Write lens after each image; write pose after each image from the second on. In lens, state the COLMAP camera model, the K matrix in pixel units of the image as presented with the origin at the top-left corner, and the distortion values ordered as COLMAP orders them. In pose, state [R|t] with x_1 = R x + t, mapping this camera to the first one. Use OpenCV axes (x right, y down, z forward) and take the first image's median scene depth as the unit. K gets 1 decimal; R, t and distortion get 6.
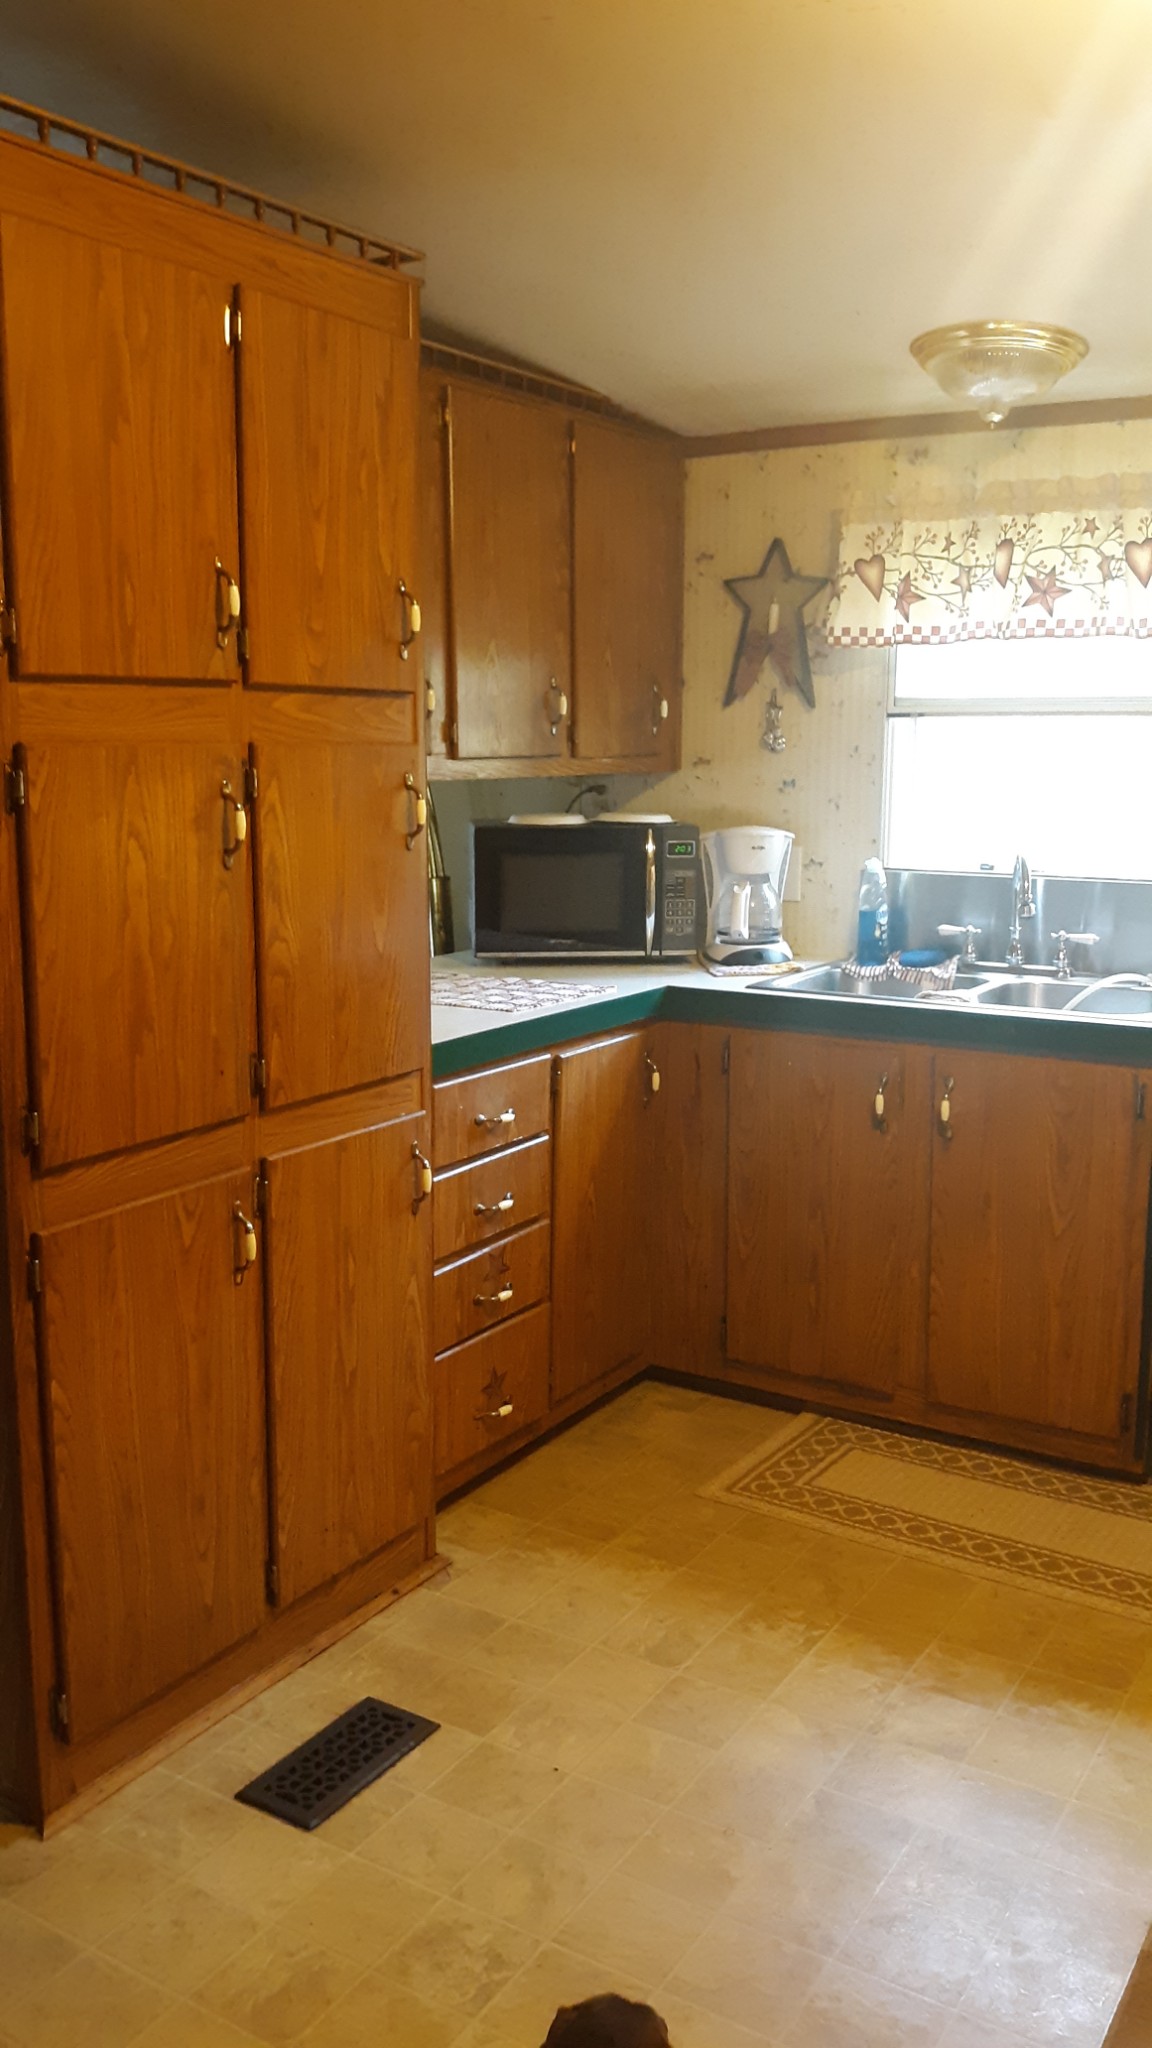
lens RADIAL K [[1710.8, 0, 543.7], [0, 1710.8, 1023.4], [0, 0, 1]] dist [0.108508, -0.335786]
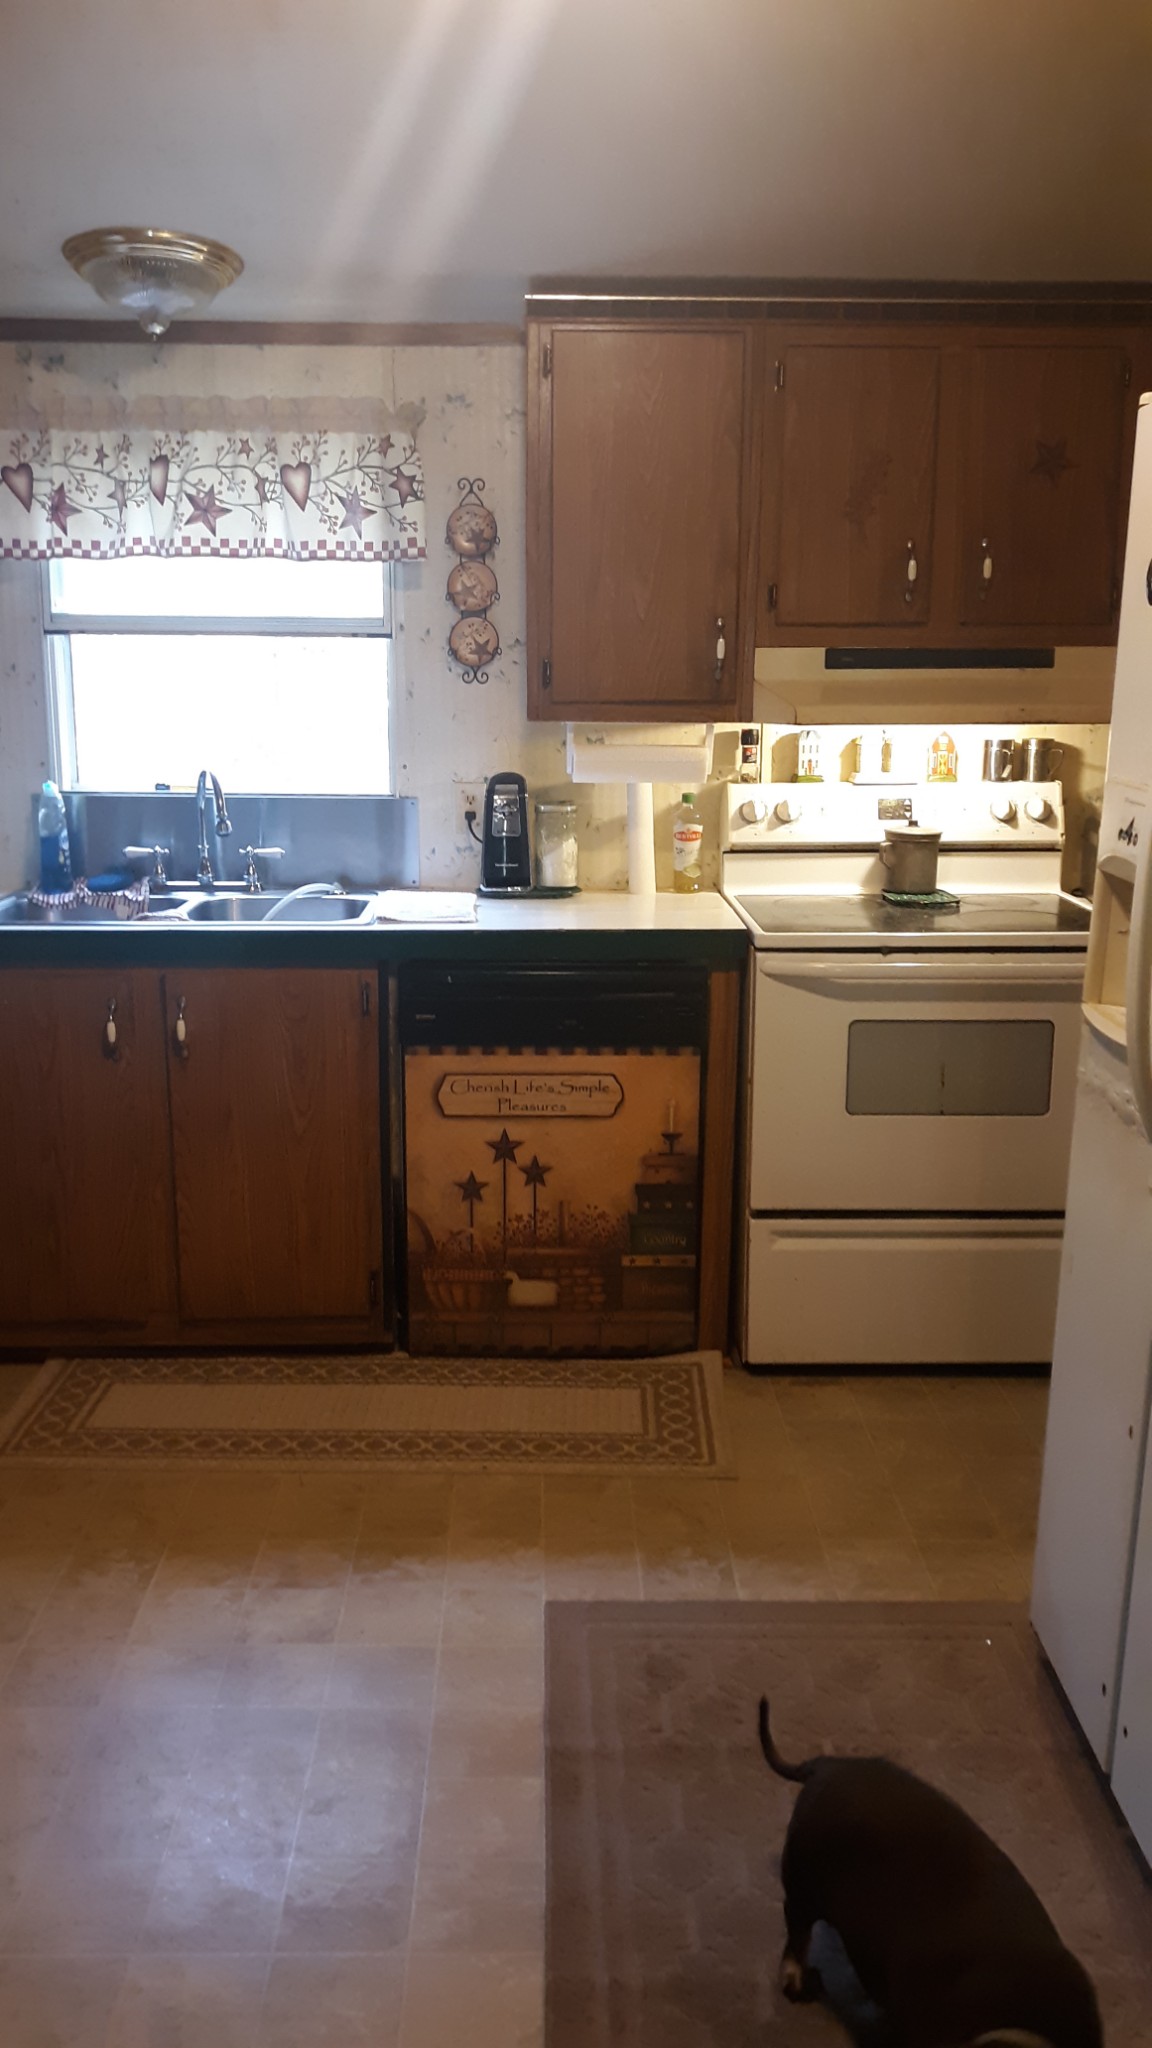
lens RADIAL K [[1710.8, 0, 543.7], [0, 1710.8, 1023.4], [0, 0, 1]] dist [0.108508, -0.335786]
pose [[0.841188, -0.110893, 0.529250, -0.110810], [0.089804, 0.993804, 0.065496, 0.000201], [-0.533234, -0.007566, 0.845934, 0.036818]]
